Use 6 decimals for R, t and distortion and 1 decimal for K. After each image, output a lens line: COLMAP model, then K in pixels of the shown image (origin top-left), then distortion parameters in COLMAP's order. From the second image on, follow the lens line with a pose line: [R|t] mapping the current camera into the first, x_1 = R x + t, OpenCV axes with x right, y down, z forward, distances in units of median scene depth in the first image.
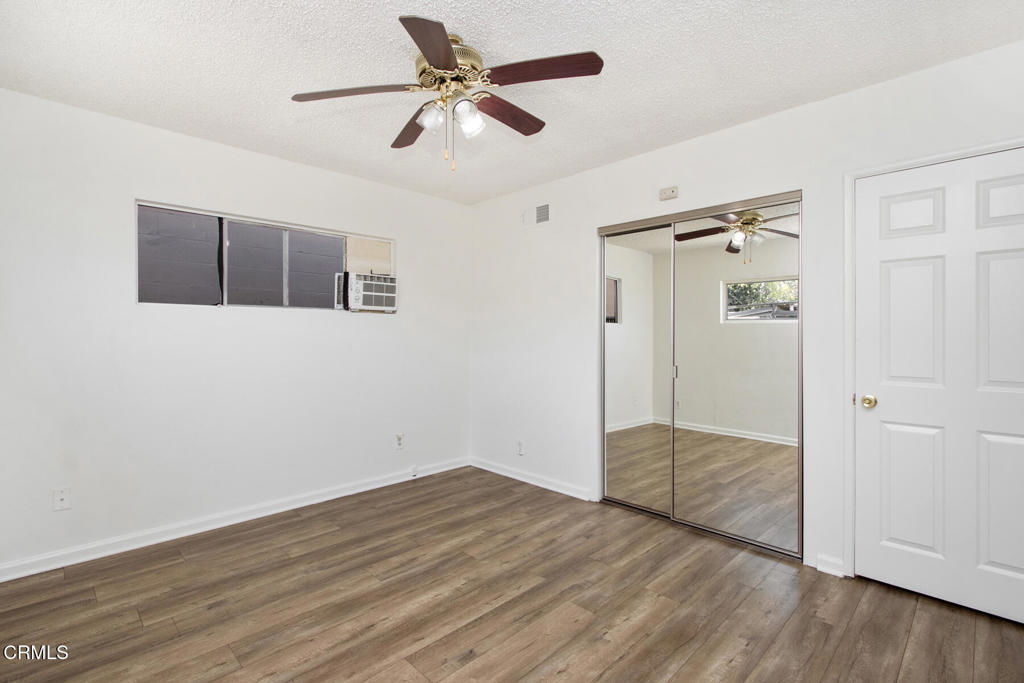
lens RADIAL K [[483.0, 0, 501.4], [0, 483.0, 339.1], [0, 0, 1]] dist [0.003359, -0.001963]
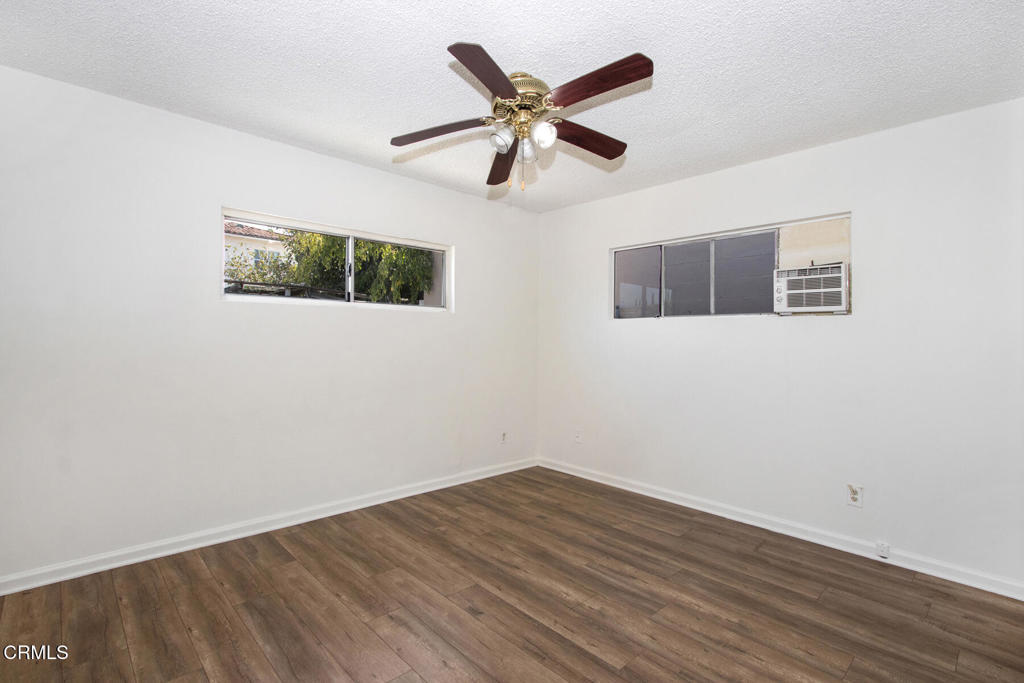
lens RADIAL K [[483.0, 0, 506.6], [0, 483.0, 341.5], [0, 0, 1]] dist [0.003359, -0.001963]
pose [[-0.039773, 0.004290, -0.999200, 0.728627], [-0.020579, 0.999775, 0.005112, -0.008012], [0.998997, 0.020766, -0.039676, 0.730811]]
